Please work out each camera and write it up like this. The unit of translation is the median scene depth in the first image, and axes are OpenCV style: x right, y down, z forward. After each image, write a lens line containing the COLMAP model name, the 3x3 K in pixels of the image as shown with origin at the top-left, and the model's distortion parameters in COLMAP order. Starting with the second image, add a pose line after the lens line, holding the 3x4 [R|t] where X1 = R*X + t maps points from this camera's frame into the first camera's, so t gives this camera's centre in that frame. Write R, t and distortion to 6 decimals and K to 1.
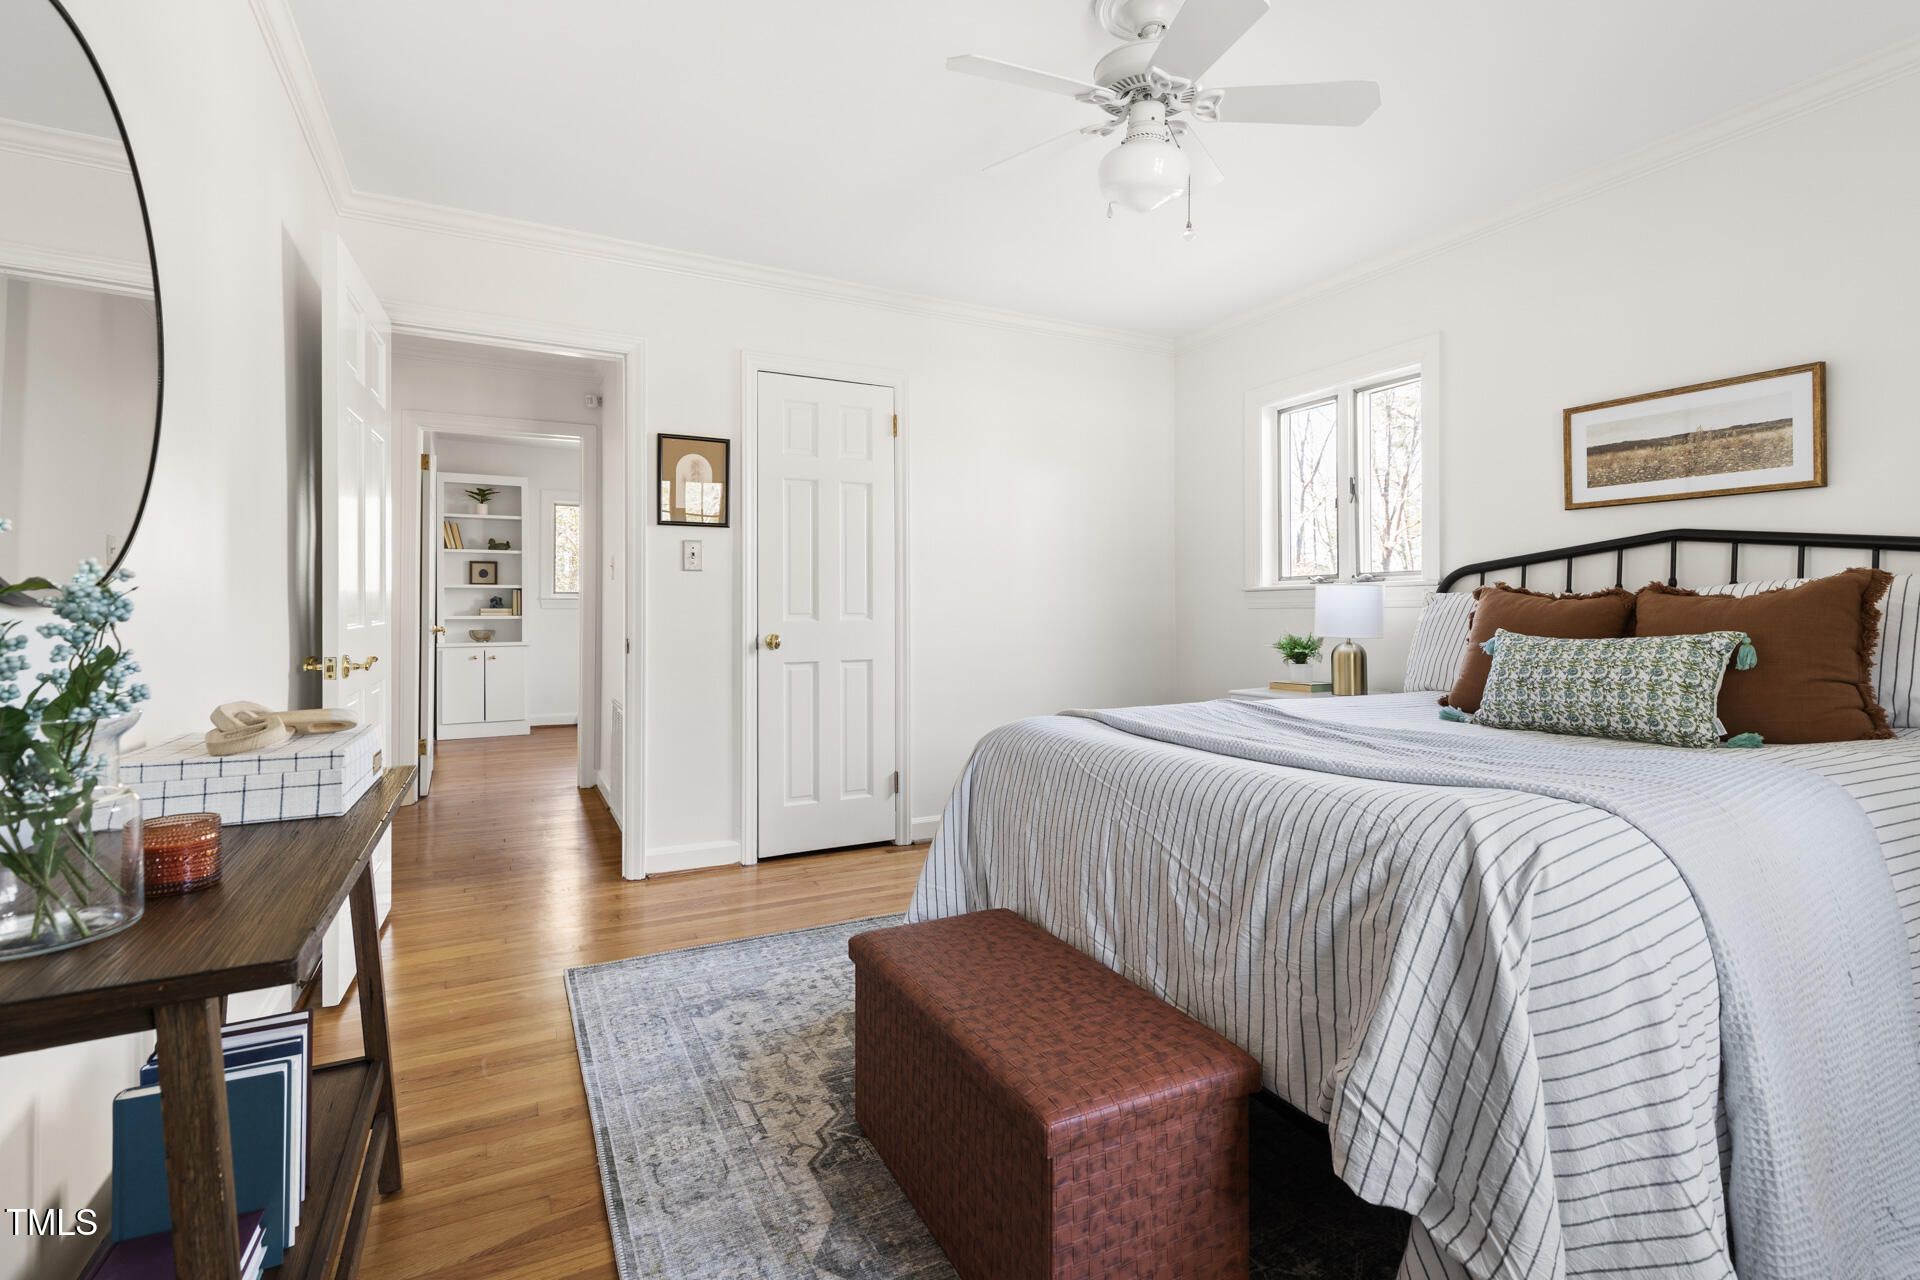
lens RADIAL K [[882.7, 0, 962.6], [0, 882.7, 610.4], [0, 0, 1]] dist [0.012027, -0.000682]
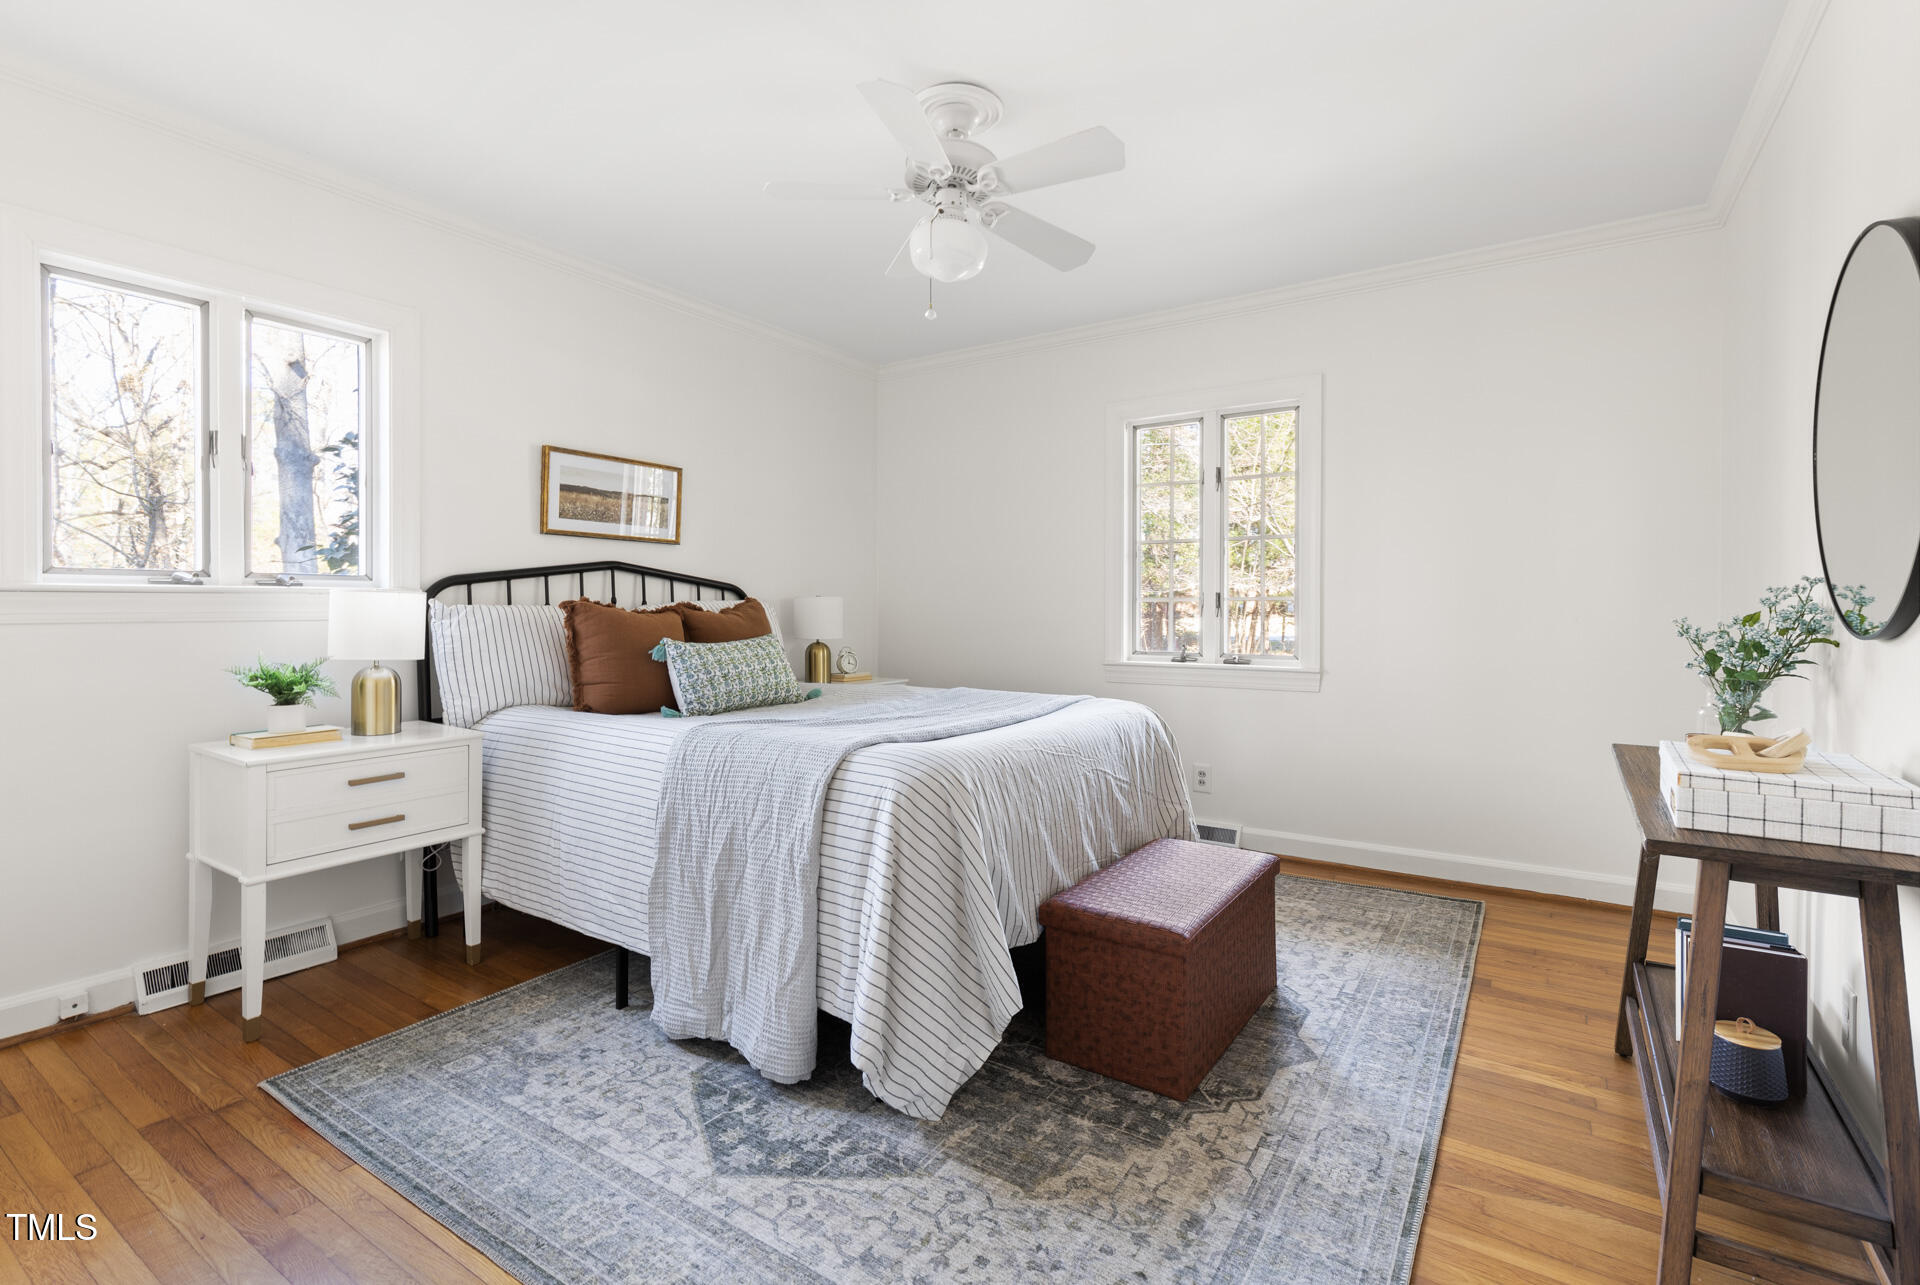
lens RADIAL K [[882.7, 0, 962.6], [0, 882.7, 612.9], [0, 0, 1]] dist [0.012027, -0.000682]
pose [[-0.480057, -0.002690, 0.877233, -0.810553], [-0.000396, 0.999996, 0.002850, -0.021617], [-0.877237, 0.001021, -0.480056, 1.521156]]
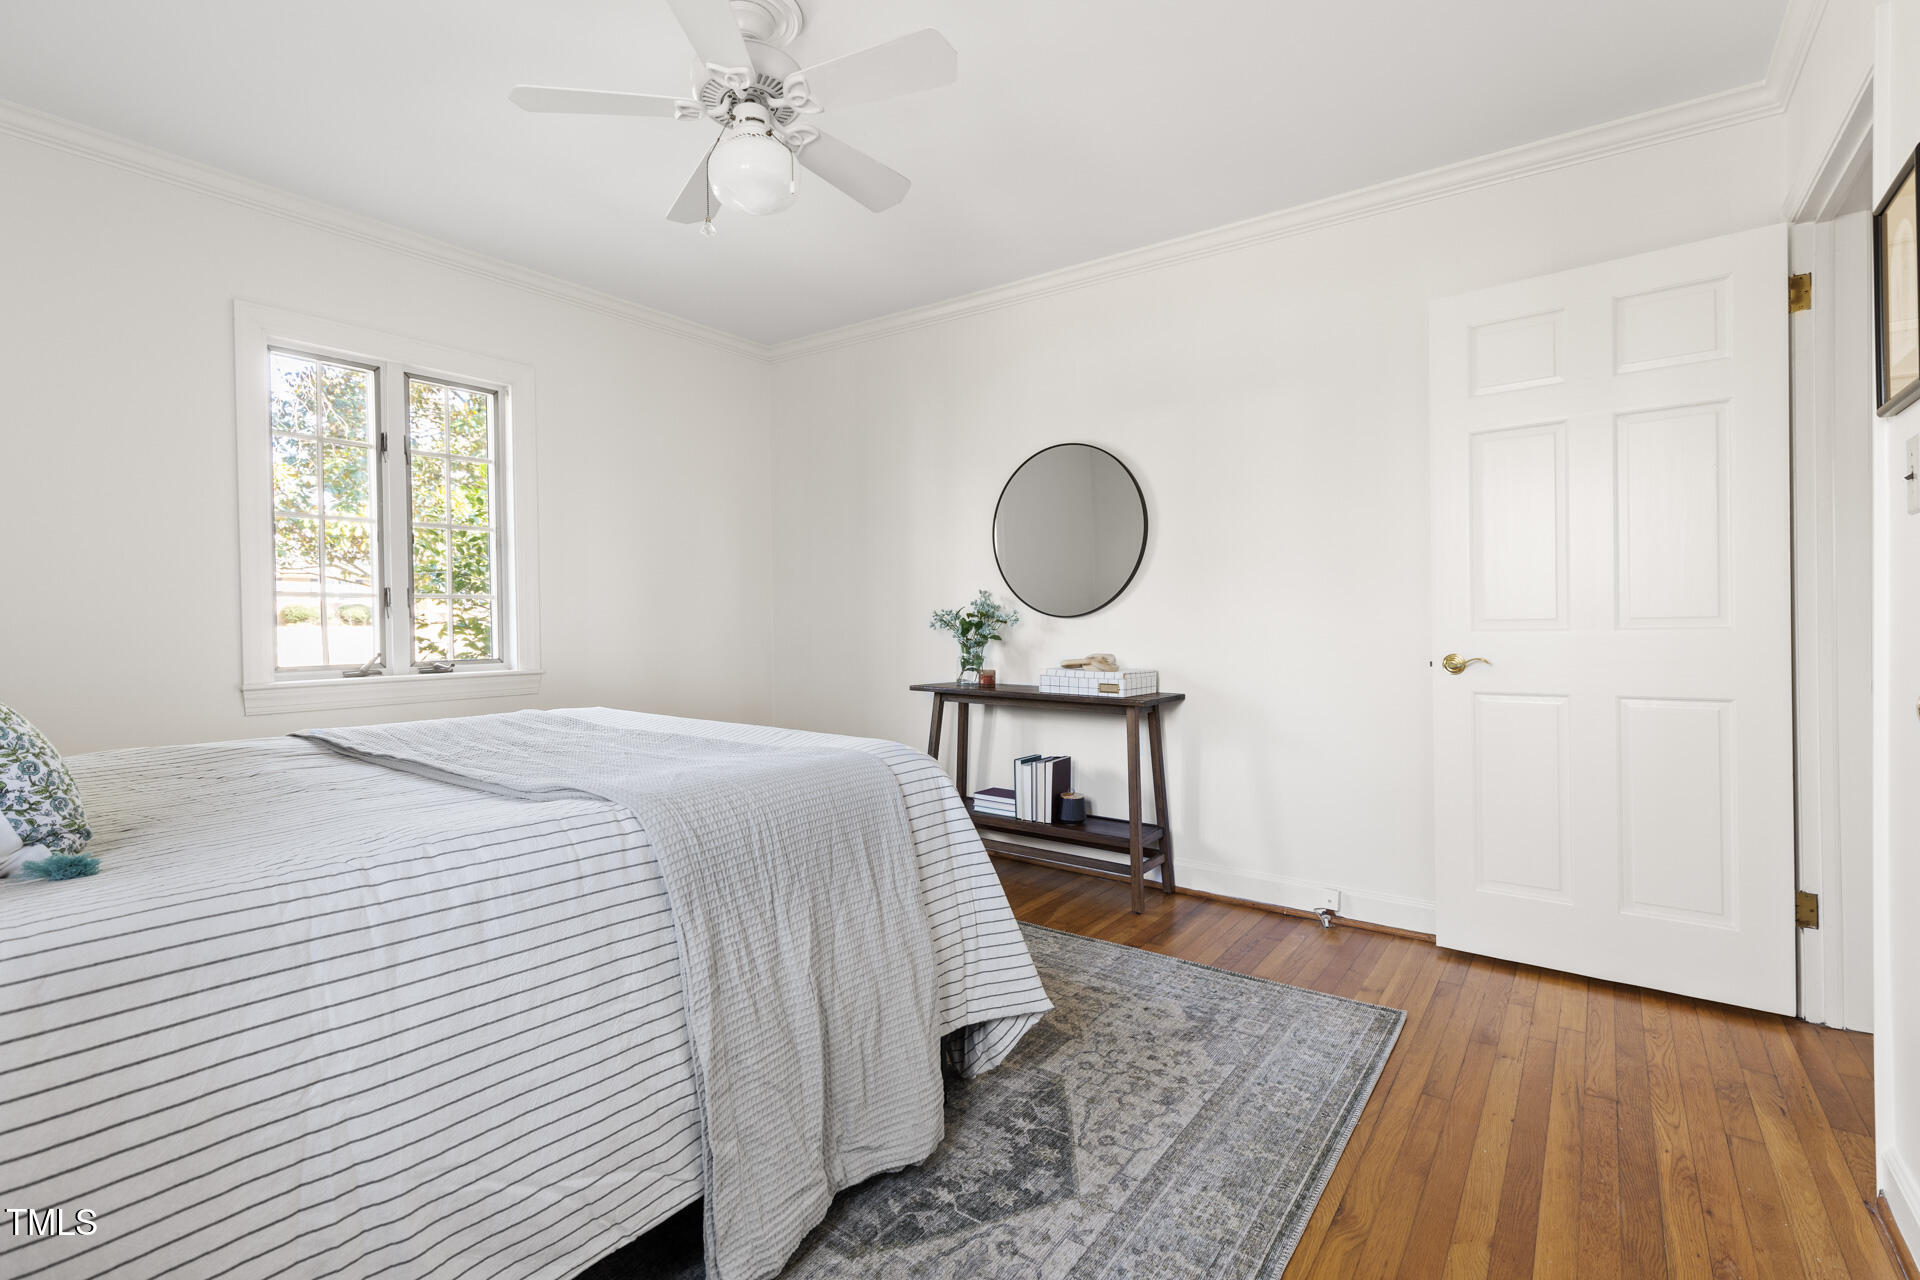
lens RADIAL K [[866.2, 0, 960.0], [0, 866.2, 640.0], [0, 0, 1]] dist [0.000527, -0.000347]
pose [[-0.898040, 0.012620, -0.439733, 0.418170], [0.005789, 0.999841, 0.016872, 0.010645], [0.439876, 0.012606, -0.897970, 1.941504]]
